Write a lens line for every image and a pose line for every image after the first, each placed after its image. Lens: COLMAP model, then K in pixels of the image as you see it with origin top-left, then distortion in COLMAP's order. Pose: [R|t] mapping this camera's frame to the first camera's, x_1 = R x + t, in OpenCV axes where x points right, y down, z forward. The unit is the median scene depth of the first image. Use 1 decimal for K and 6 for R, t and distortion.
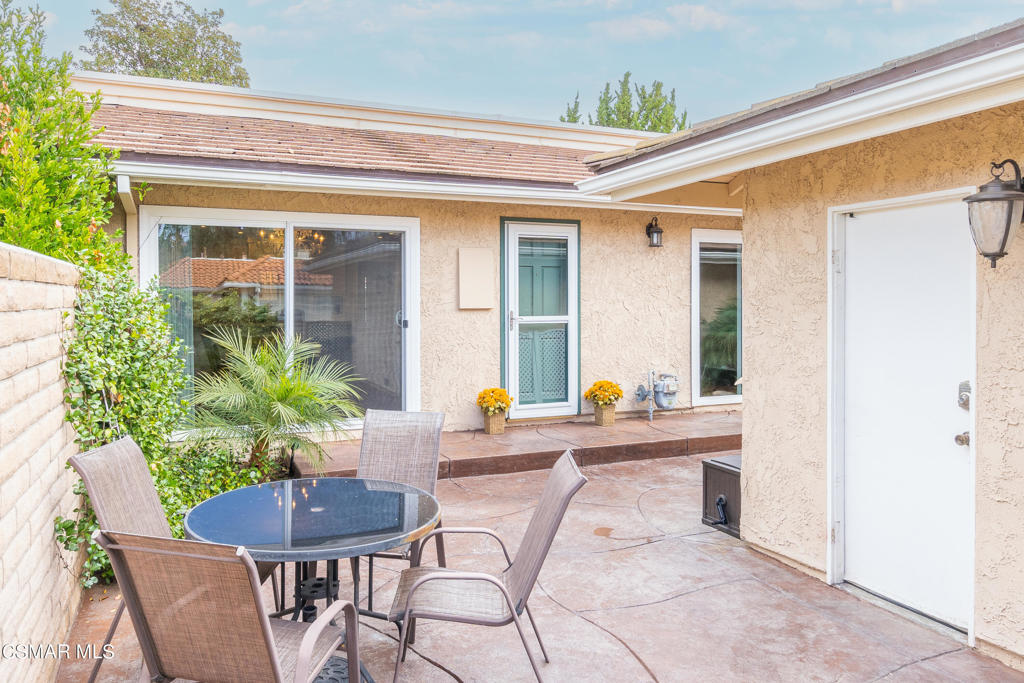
lens RADIAL K [[753.5, 0, 513.0], [0, 753.5, 319.7], [0, 0, 1]] dist [-0.004404, -0.000486]
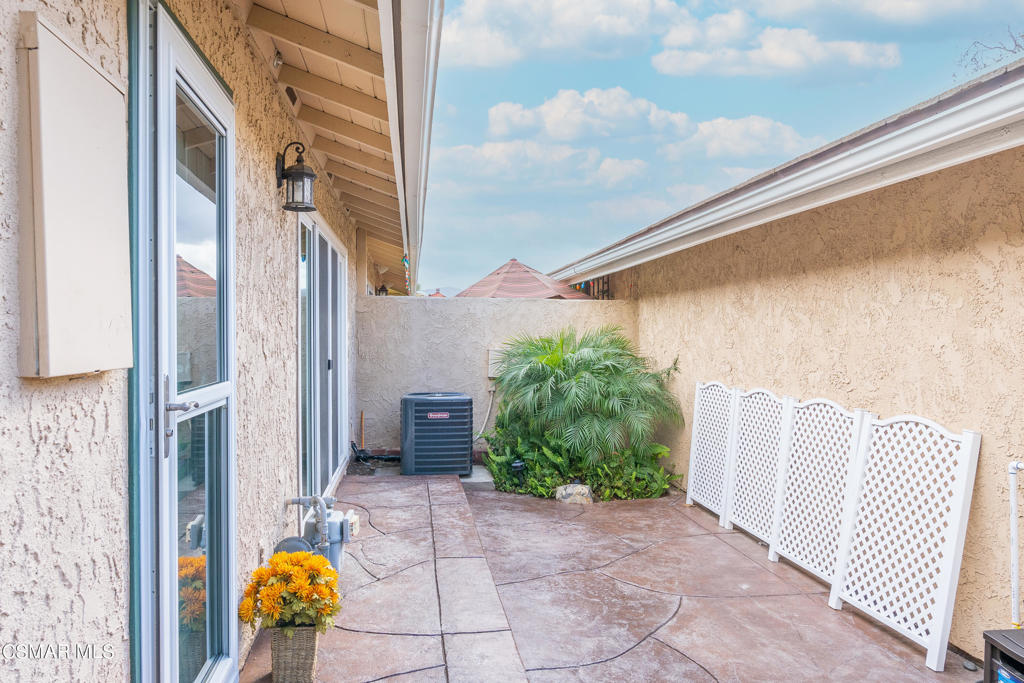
lens RADIAL K [[722.2, 0, 496.5], [0, 722.2, 337.5], [0, 0, 1]] dist [-0.001081, -0.001200]
pose [[0.289295, 0.000694, 0.957240, -0.184191], [0.018779, 0.999803, -0.006400, -0.019603], [-0.957056, 0.019827, 0.289225, 0.811586]]
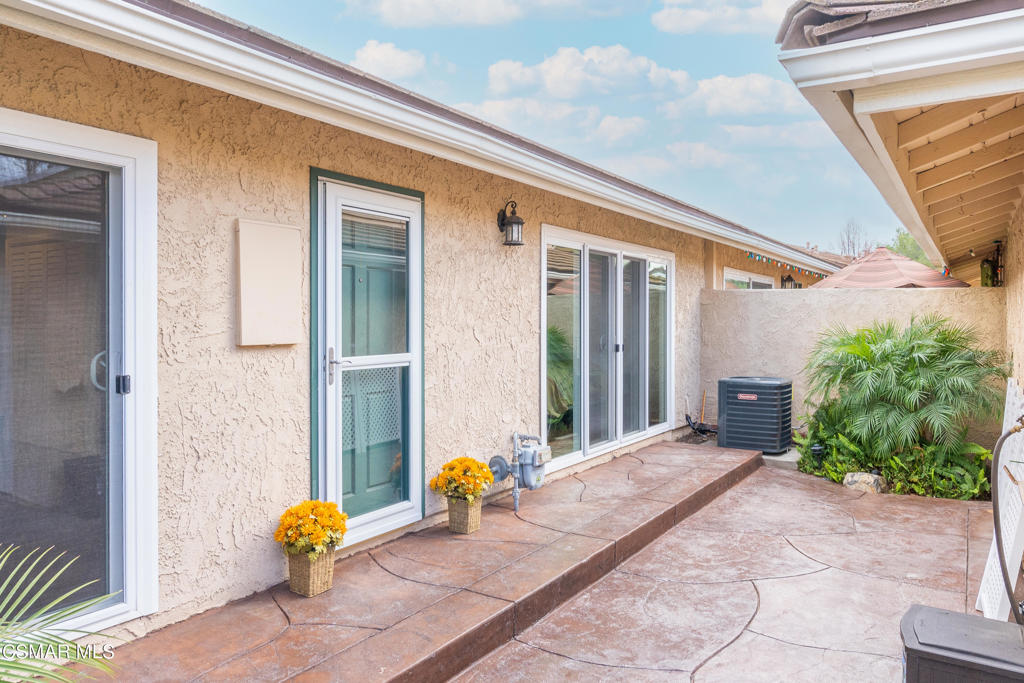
lens RADIAL K [[713.6, 0, 508.9], [0, 713.6, 333.6], [0, 0, 1]] dist [-0.004812, -0.001944]
pose [[0.836717, -0.005749, 0.547606, -0.166679], [0.006911, 0.999976, -0.000062, -0.020112], [-0.547593, 0.003836, 0.836736, 0.499596]]
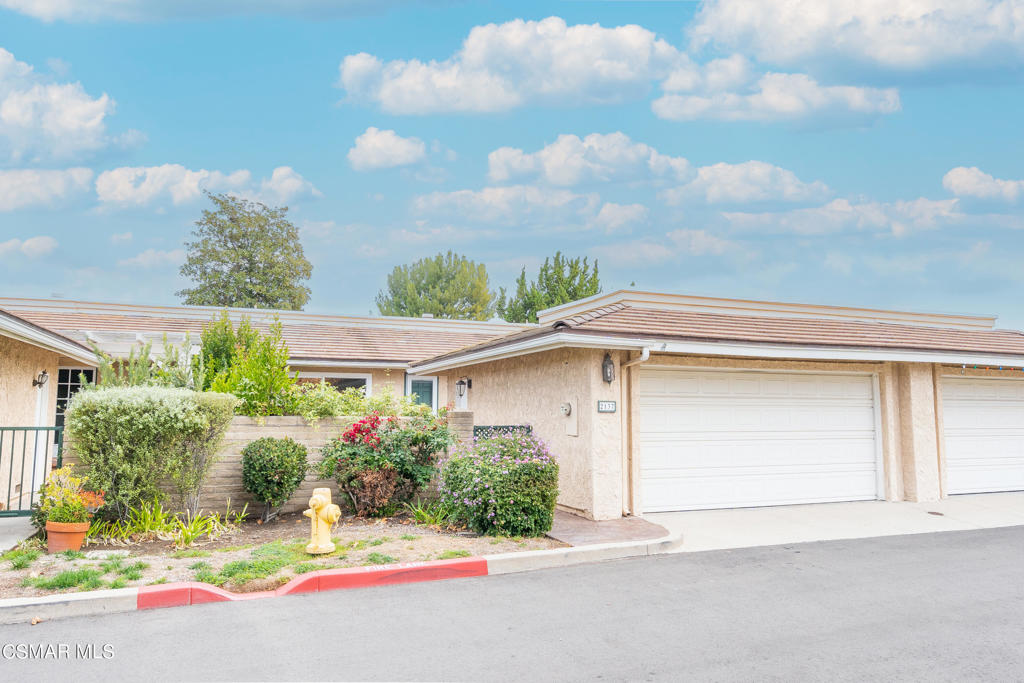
lens RADIAL K [[712.5, 0, 512.0], [0, 712.5, 341.5], [0, 0, 1]] dist [-0.002084, 0.000263]
pose [[0.999356, 0.004913, -0.035534, 0.423646], [-0.009088, 0.992938, -0.118287, 0.041489], [0.034702, 0.118534, 0.992343, -1.376388]]
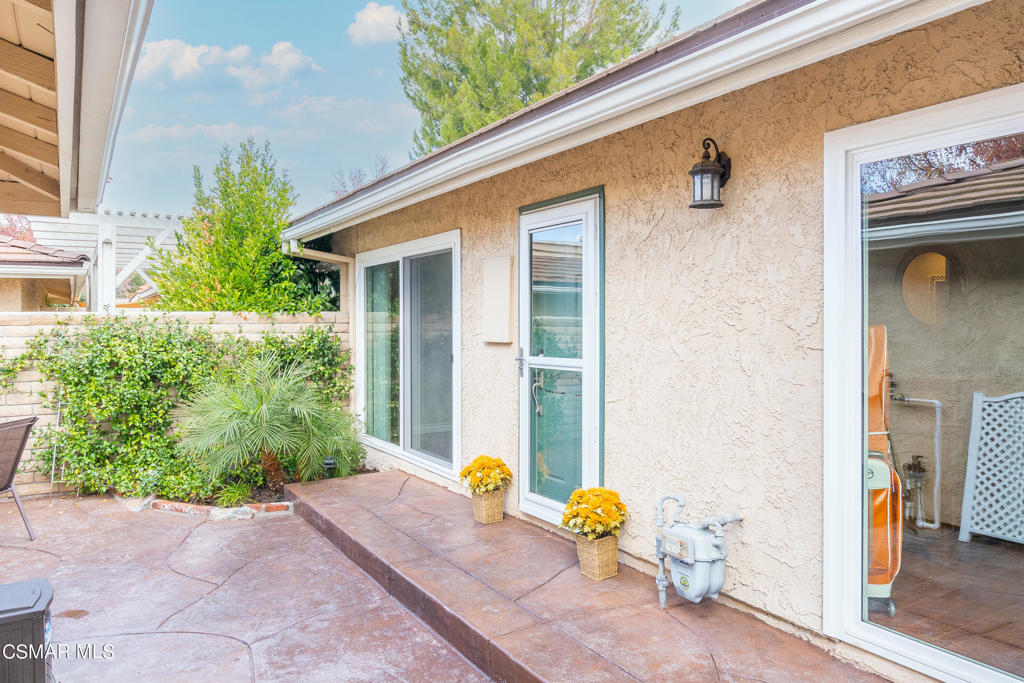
lens RADIAL K [[717.9, 0, 504.5], [0, 717.9, 324.0], [0, 0, 1]] dist [-0.001936, -0.000364]
pose [[0.132962, 0.004529, -0.991111, 0.602569], [-0.013141, 0.999910, 0.002807, -0.032660], [0.991034, 0.012651, 0.133010, 0.875674]]
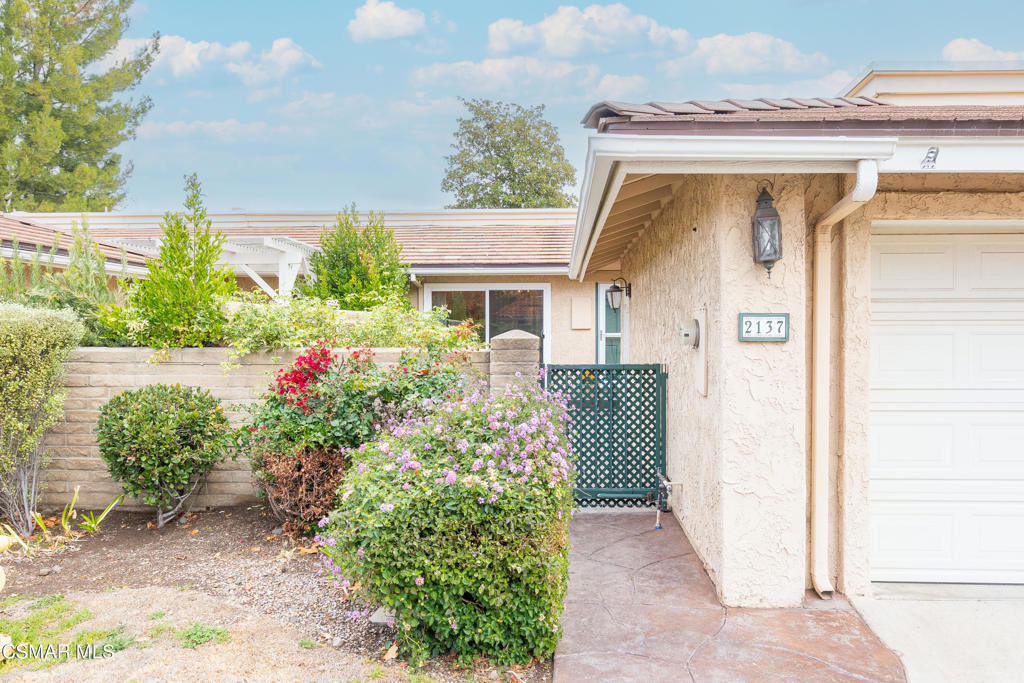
lens RADIAL K [[734.5, 0, 521.0], [0, 734.5, 344.4], [0, 0, 1]] dist [-0.000780, 0.001685]
pose [[0.898177, 0.010271, -0.439513, 0.604138], [-0.009869, 0.999946, 0.003199, 0.019064], [0.439523, 0.001465, 0.898230, -0.703972]]
